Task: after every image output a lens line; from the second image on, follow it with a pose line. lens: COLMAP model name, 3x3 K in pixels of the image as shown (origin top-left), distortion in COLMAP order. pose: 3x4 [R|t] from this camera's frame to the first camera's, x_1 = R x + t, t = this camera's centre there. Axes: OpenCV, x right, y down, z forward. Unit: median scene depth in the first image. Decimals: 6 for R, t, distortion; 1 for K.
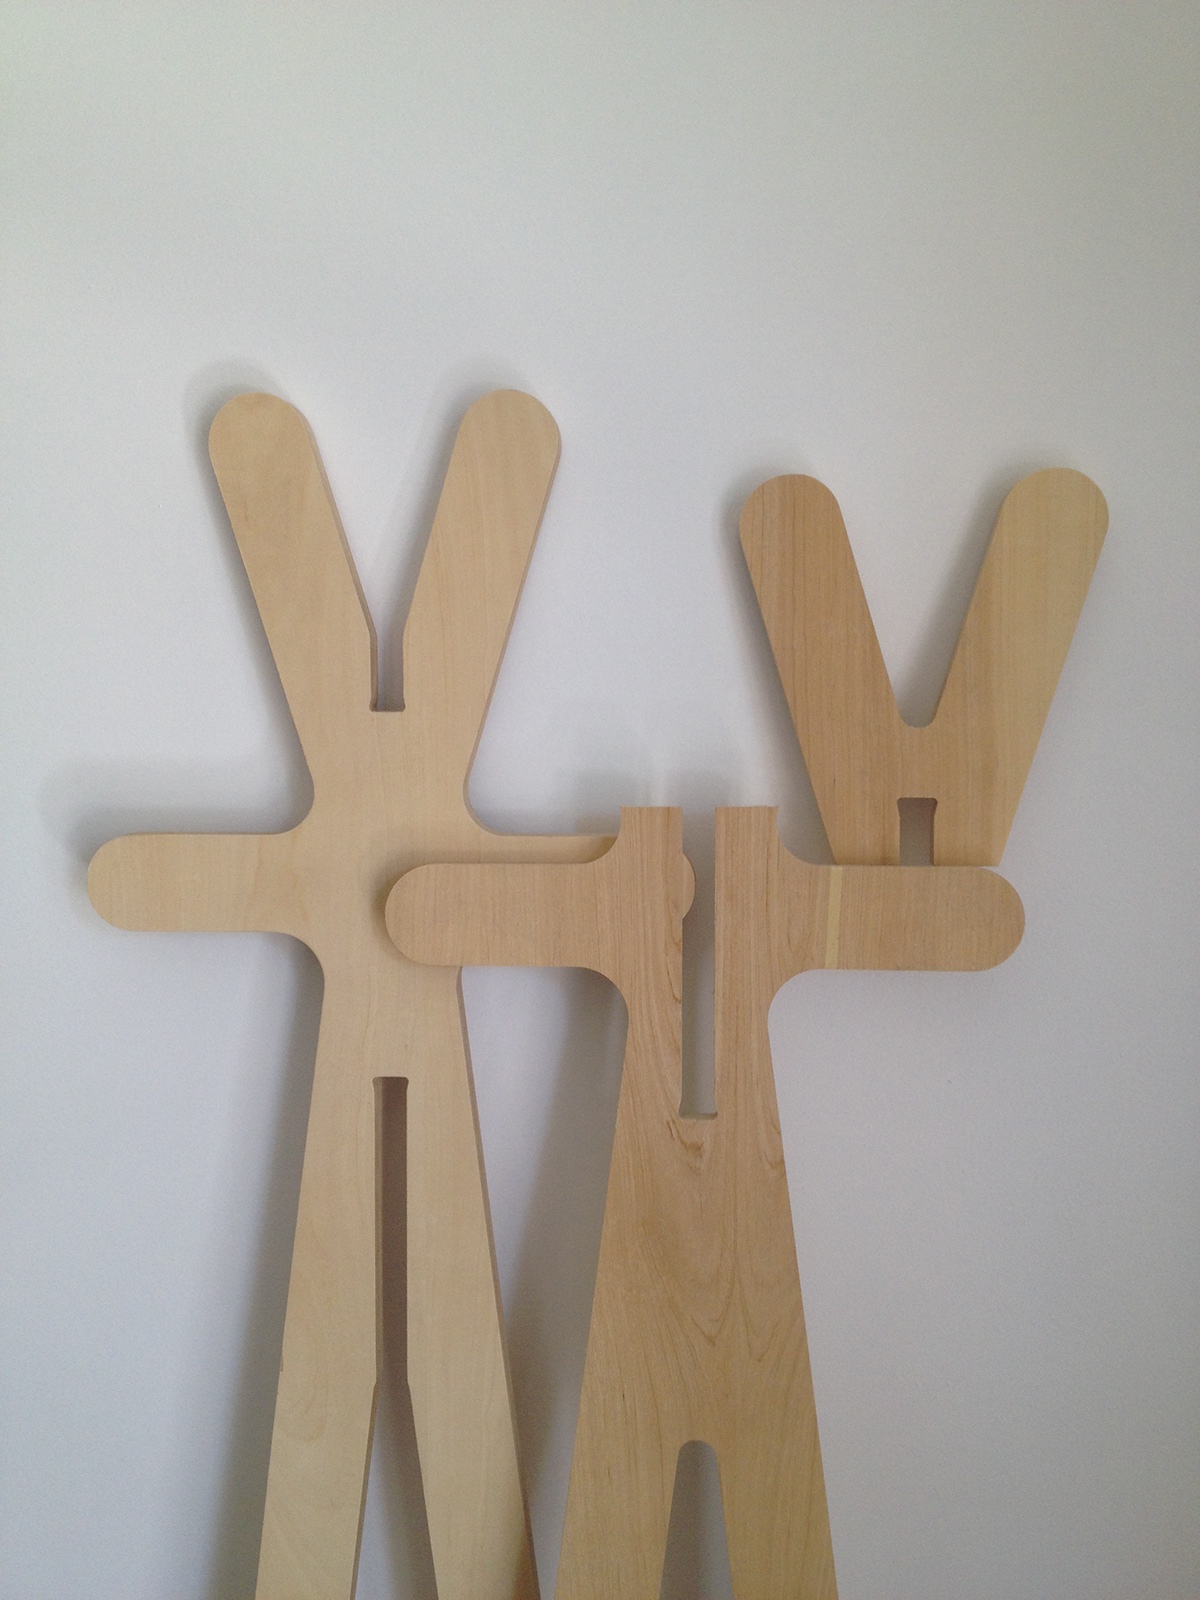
lens RADIAL K [[1683.0, 0, 611.9], [0, 1683.0, 798.7], [0, 0, 1]] dist [-0.013403, 0.000000]
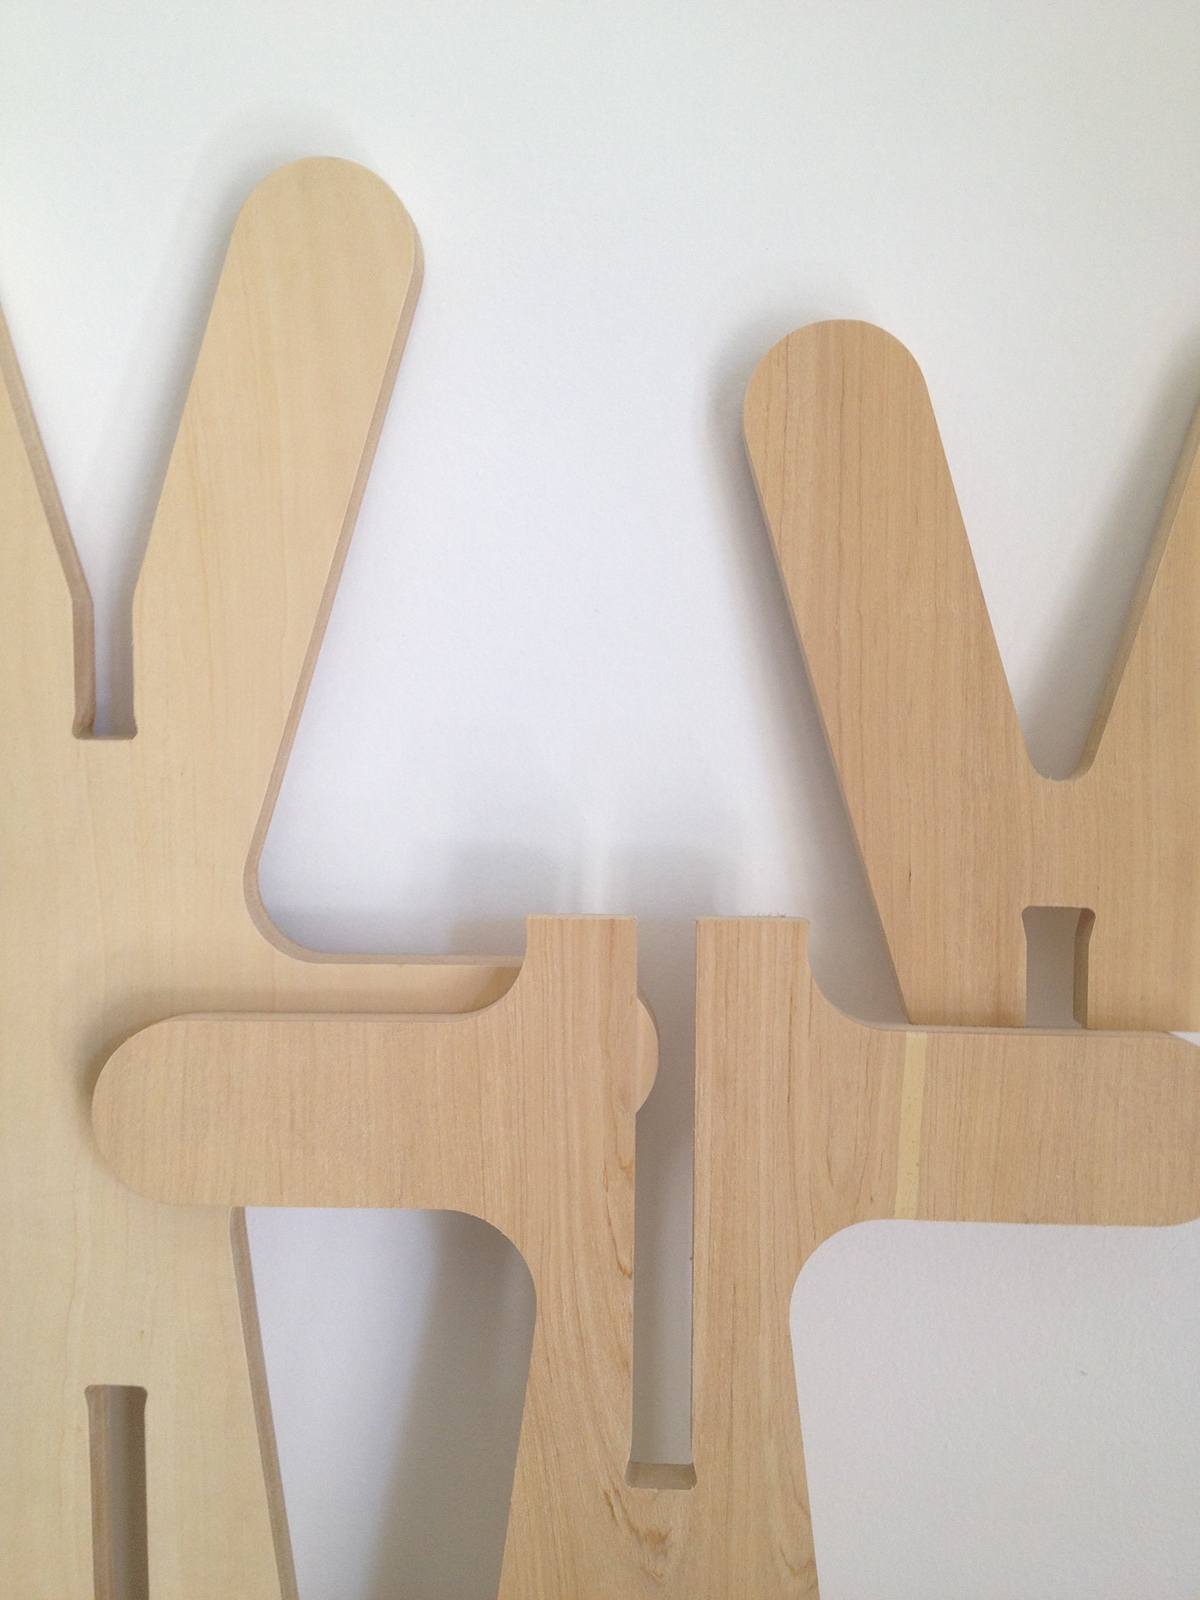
lens RADIAL K [[1683.0, 0, 663.9], [0, 1683.0, 789.9], [0, 0, 1]] dist [-0.013403, 0.000000]
pose [[0.997865, 0.007415, 0.064893, 0.014516], [-0.008371, 0.999860, 0.014485, -0.045970], [-0.064777, -0.014997, 0.997787, 0.449788]]
